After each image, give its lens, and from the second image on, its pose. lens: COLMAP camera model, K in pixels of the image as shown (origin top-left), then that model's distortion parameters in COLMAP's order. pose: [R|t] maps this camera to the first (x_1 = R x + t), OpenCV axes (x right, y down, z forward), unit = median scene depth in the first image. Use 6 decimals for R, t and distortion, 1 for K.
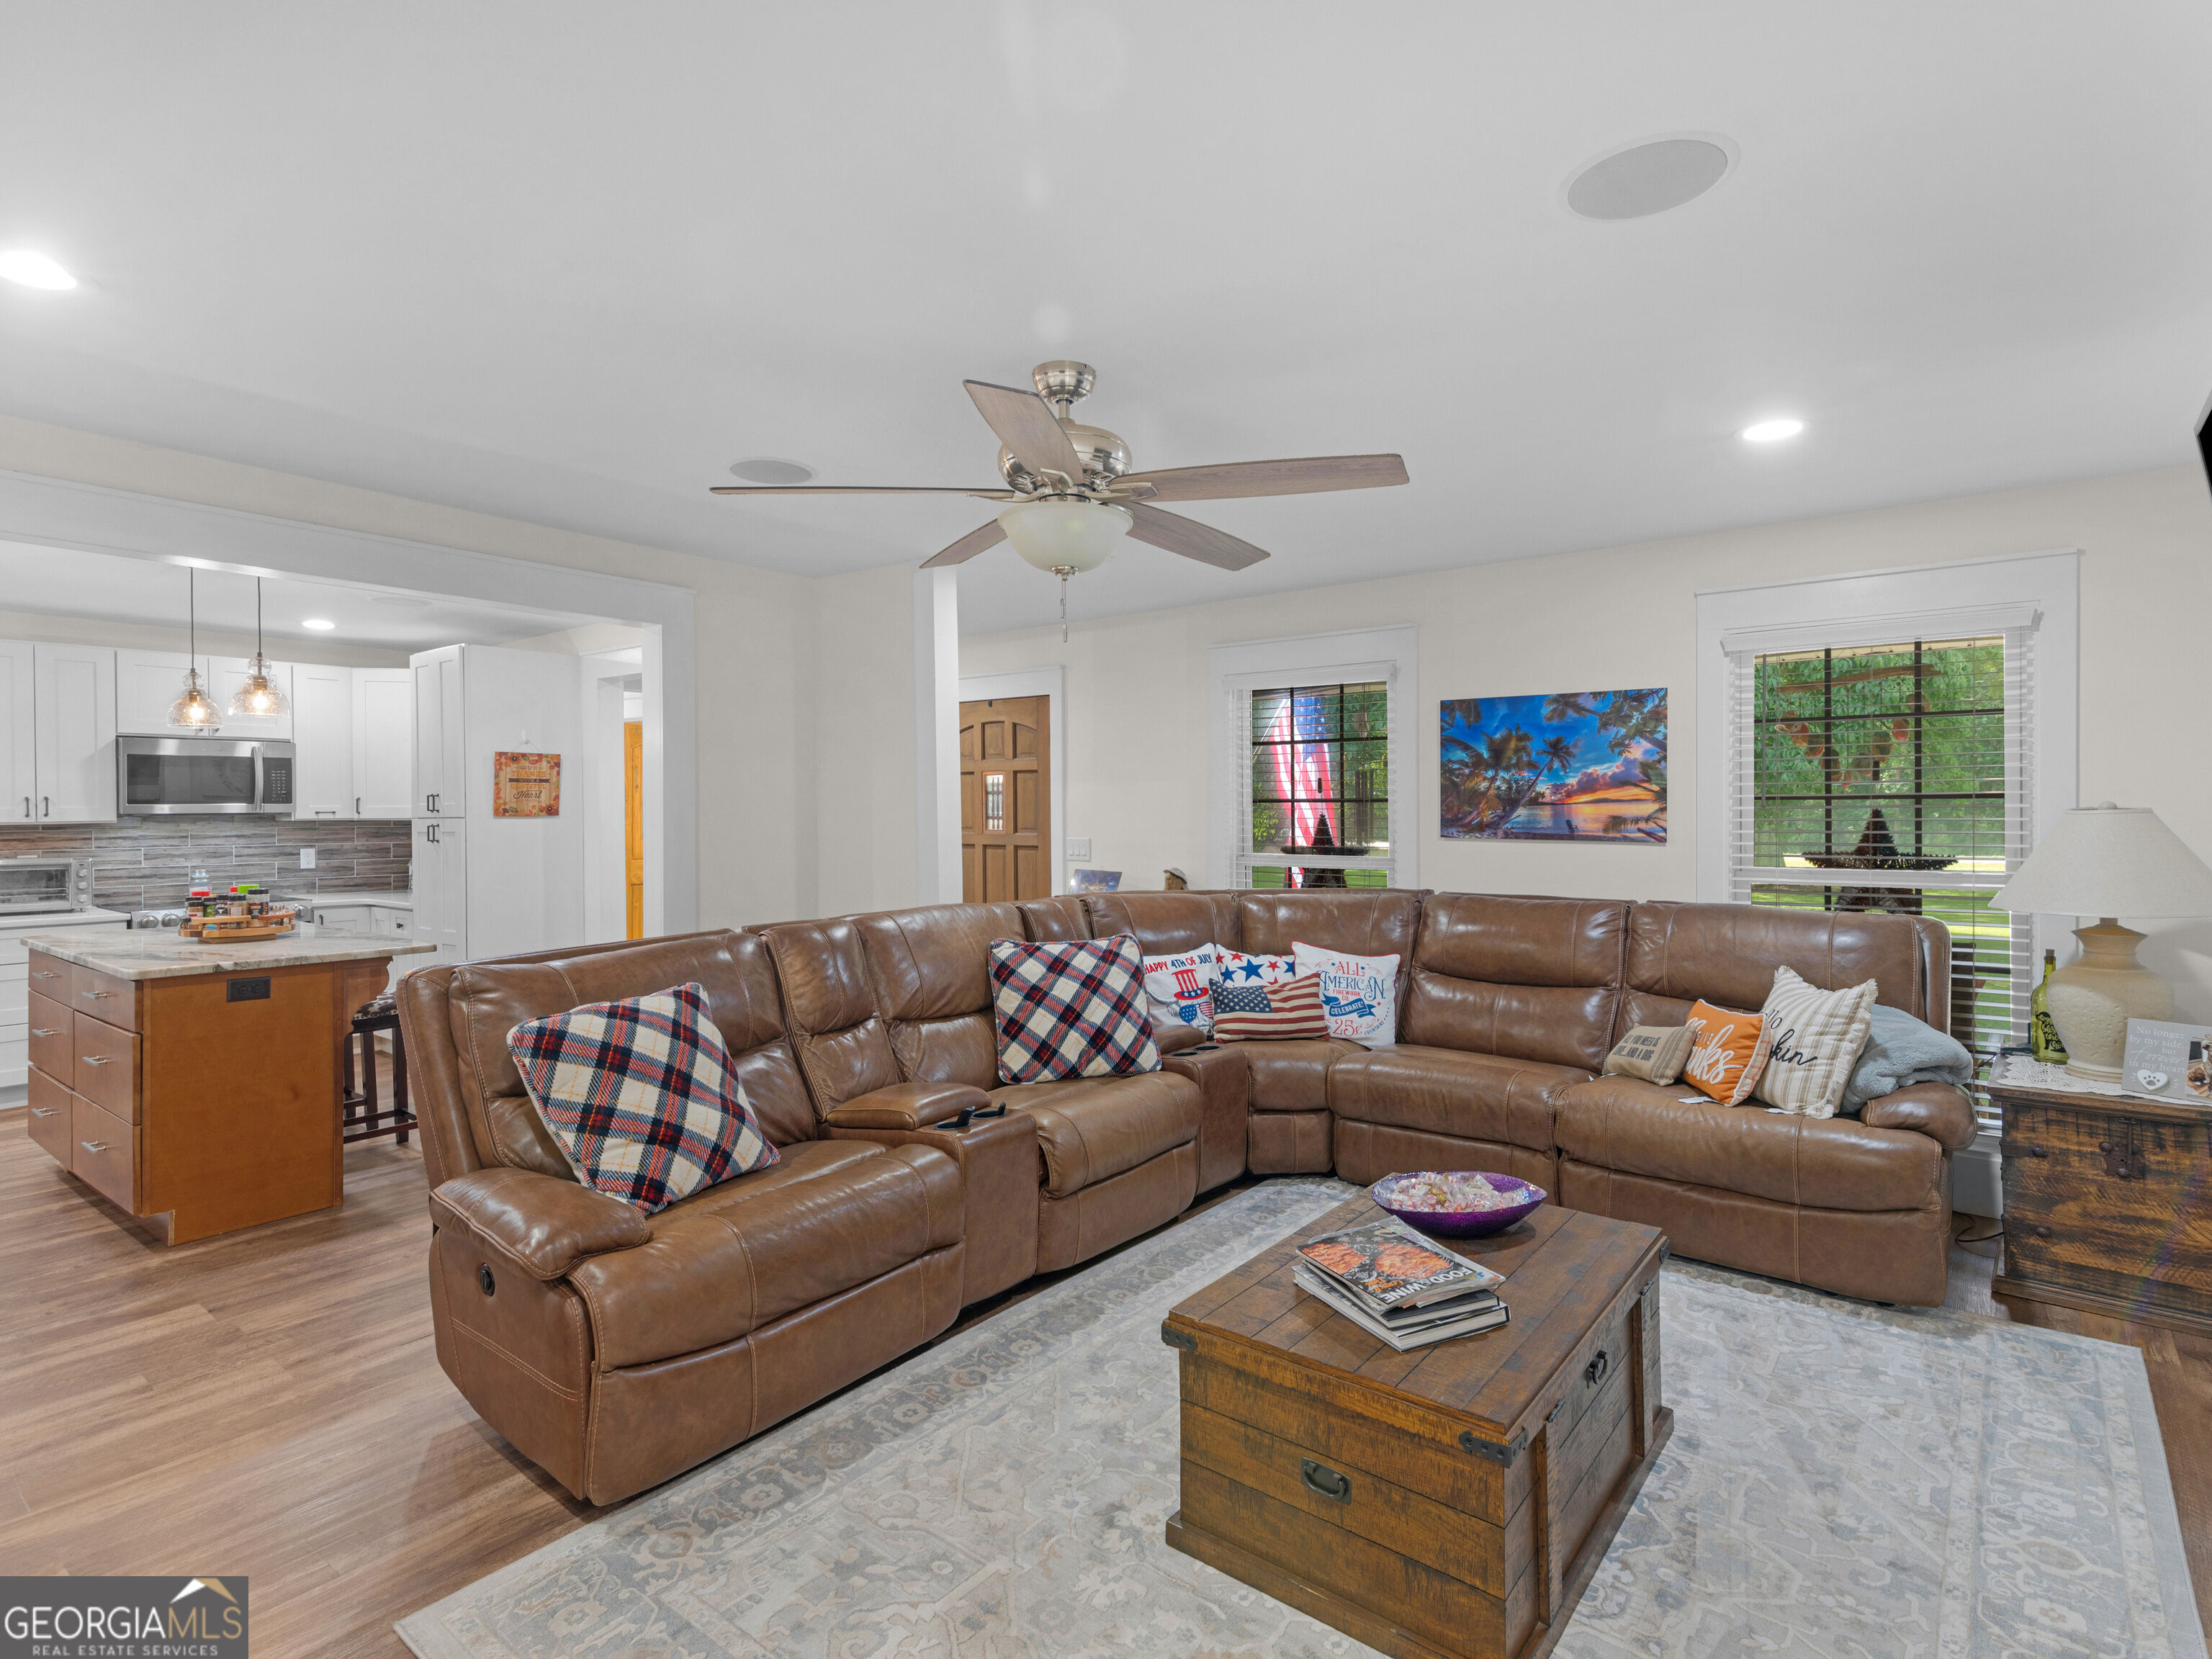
lens RADIAL K [[1098.7, 0, 1108.7], [0, 1098.7, 814.8], [0, 0, 1]] dist [0.007668, 0.000609]
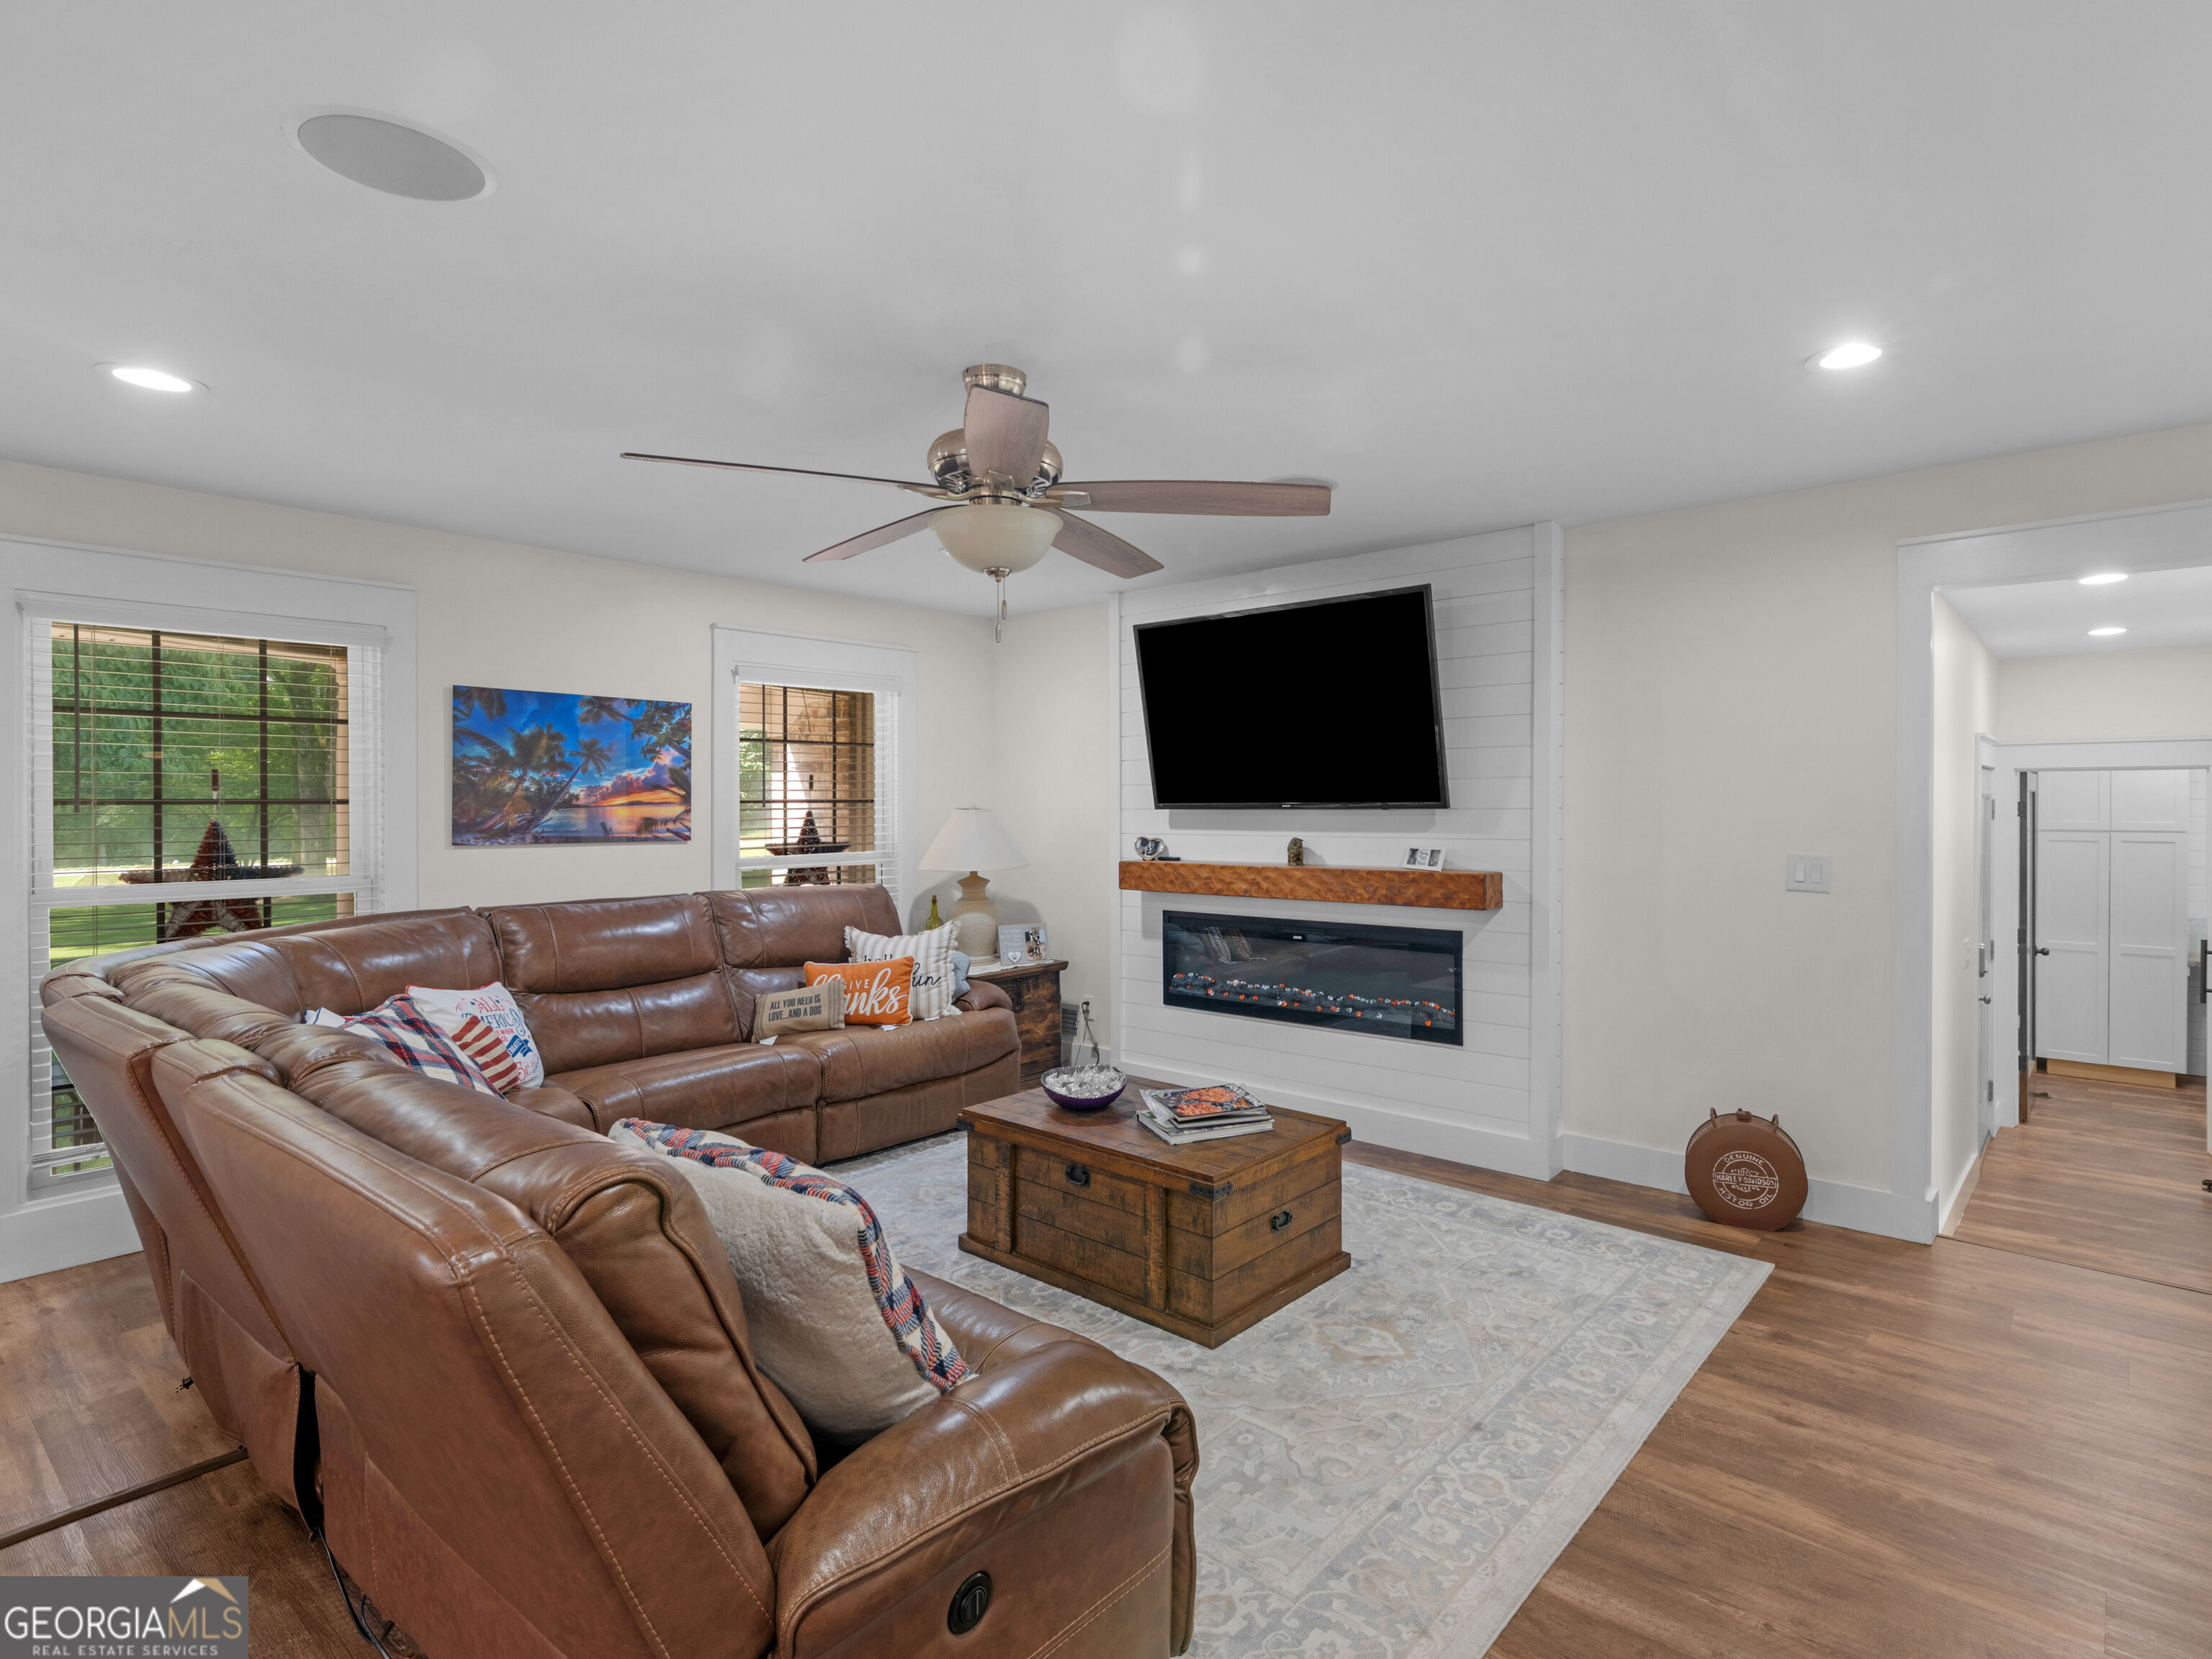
lens RADIAL K [[1118.0, 0, 1163.9], [0, 1118.0, 809.6], [0, 0, 1]] dist [0.013255, -0.000022]
pose [[0.023750, -0.000458, 0.999718, -0.612316], [0.012822, 0.999918, 0.000154, -0.000506], [-0.999636, 0.012815, 0.023754, 0.473041]]
